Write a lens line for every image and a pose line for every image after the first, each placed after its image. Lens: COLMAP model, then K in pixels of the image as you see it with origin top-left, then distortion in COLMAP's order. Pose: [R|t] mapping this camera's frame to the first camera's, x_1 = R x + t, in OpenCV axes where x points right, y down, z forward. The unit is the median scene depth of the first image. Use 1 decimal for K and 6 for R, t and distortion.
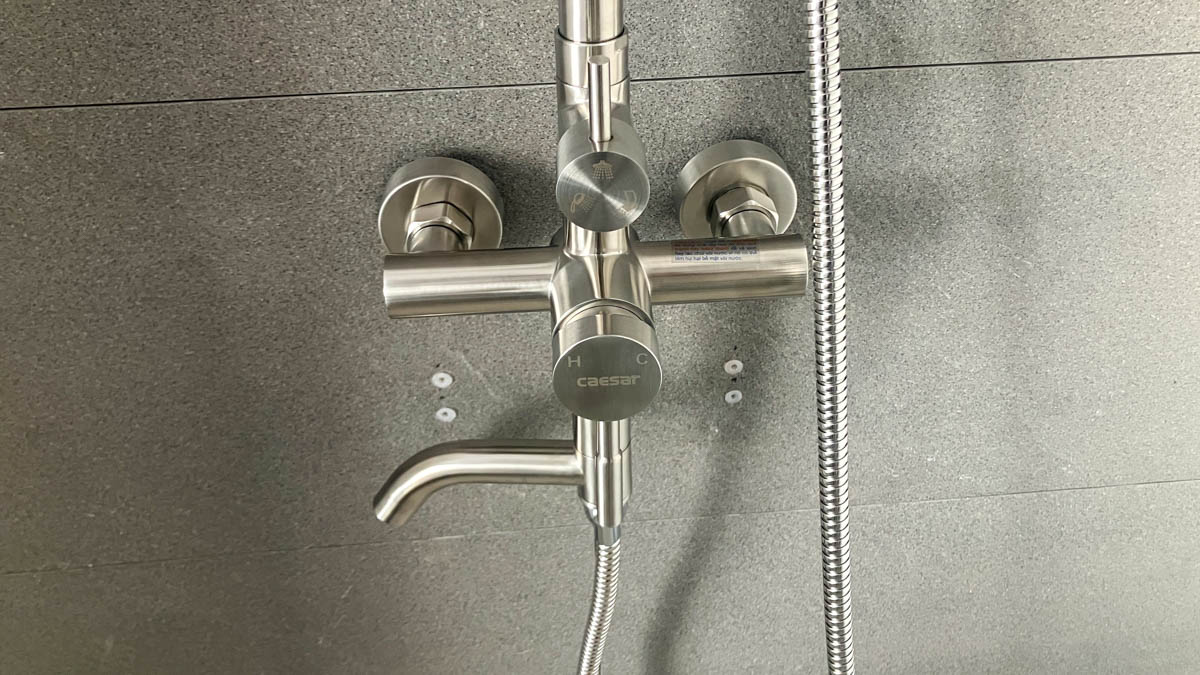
lens RADIAL K [[1029.6, 0, 603.1], [0, 1029.6, 331.9], [0, 0, 1]] dist [0.044230, 0.015154]
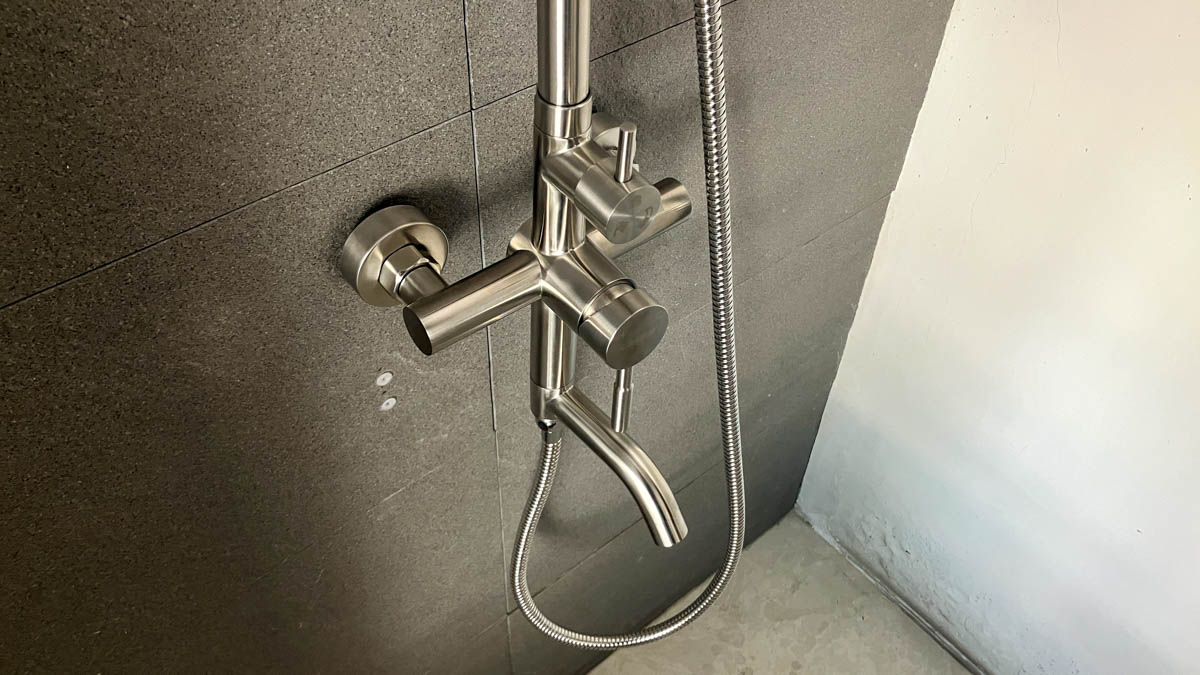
lens RADIAL K [[960.5, 0, 593.4], [0, 960.5, 342.9], [0, 0, 1]] dist [0.031160, 0.013333]
pose [[0.824159, -0.386828, 0.413674, -0.467480], [0.289964, 0.915618, 0.278505, -0.263845], [-0.486500, -0.109582, 0.866781, -0.047783]]
